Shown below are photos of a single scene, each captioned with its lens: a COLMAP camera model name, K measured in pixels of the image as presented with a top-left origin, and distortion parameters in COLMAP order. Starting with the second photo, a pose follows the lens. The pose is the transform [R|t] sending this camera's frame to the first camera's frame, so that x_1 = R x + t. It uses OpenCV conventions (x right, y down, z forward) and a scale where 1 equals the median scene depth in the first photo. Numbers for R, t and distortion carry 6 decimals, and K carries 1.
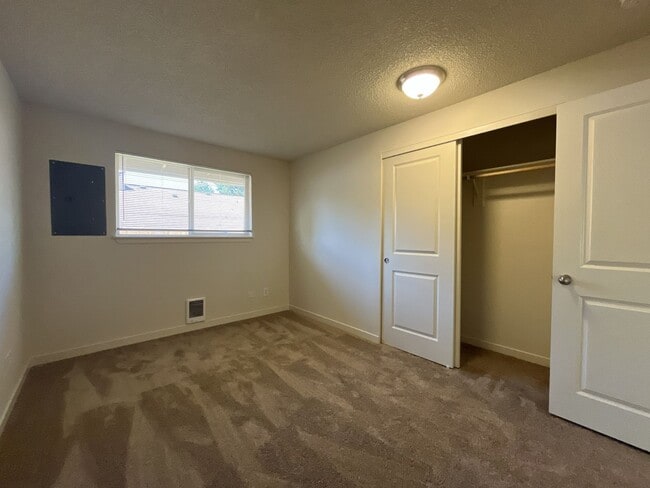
lens RADIAL K [[263.0, 0, 321.8], [0, 263.0, 243.8], [0, 0, 1]] dist [-0.002243, -0.000290]
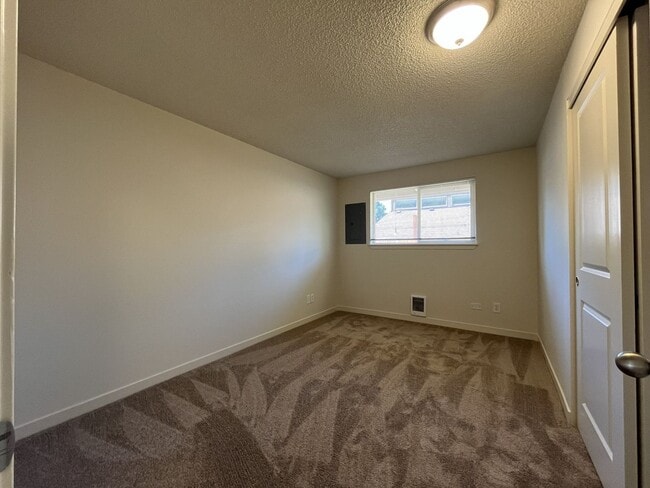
lens RADIAL K [[263.0, 0, 325.8], [0, 263.0, 243.0], [0, 0, 1]] dist [-0.002243, -0.000290]
pose [[0.253384, -0.013695, -0.967269, 0.735465], [-0.024571, 0.999486, -0.020588, 0.004017], [0.967054, 0.028984, 0.252917, 0.360613]]
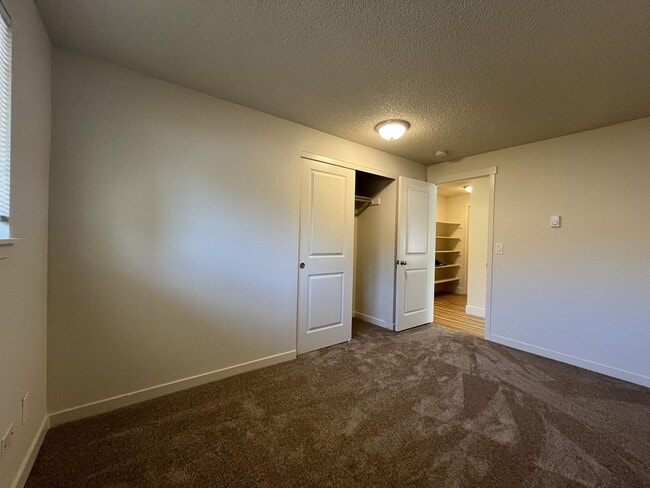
lens RADIAL K [[263.0, 0, 326.4], [0, 263.0, 244.3], [0, 0, 1]] dist [-0.002243, -0.000290]
pose [[0.084269, -0.018277, 0.996275, -0.767039], [0.012314, 0.999775, 0.017300, -0.032861], [-0.996367, 0.010810, 0.084475, 0.927628]]
